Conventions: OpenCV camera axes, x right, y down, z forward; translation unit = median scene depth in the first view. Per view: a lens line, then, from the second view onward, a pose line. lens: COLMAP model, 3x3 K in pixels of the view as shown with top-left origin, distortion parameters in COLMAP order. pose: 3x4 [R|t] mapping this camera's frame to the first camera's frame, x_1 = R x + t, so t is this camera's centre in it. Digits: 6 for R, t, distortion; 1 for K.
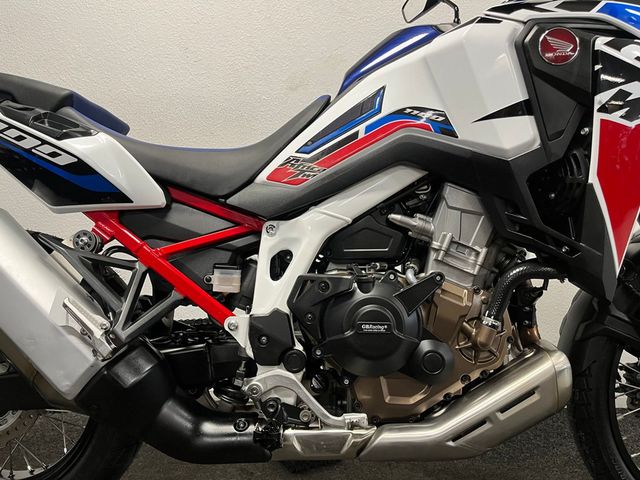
lens RADIAL K [[492.4, 0, 321.8], [0, 492.4, 244.5], [0, 0, 1]] dist [0.028957, -0.044277]
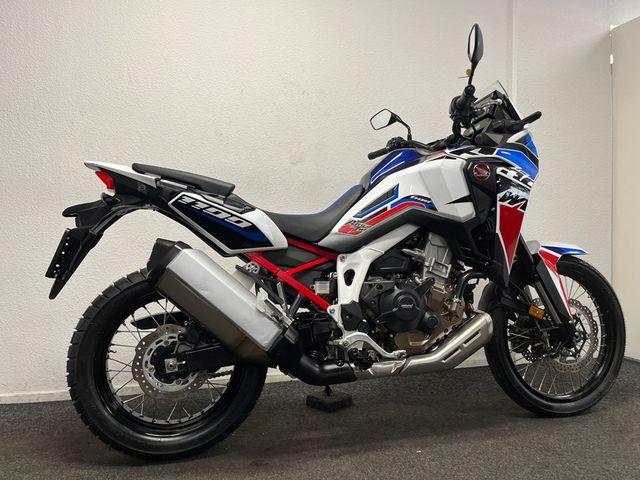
lens RADIAL K [[492.4, 0, 317.6], [0, 492.4, 238.0], [0, 0, 1]] dist [0.028957, -0.044277]
pose [[0.966118, -0.020927, 0.257252, -0.712429], [0.037518, 0.997508, -0.059755, -0.001476], [-0.255360, 0.067382, 0.964495, -0.815720]]
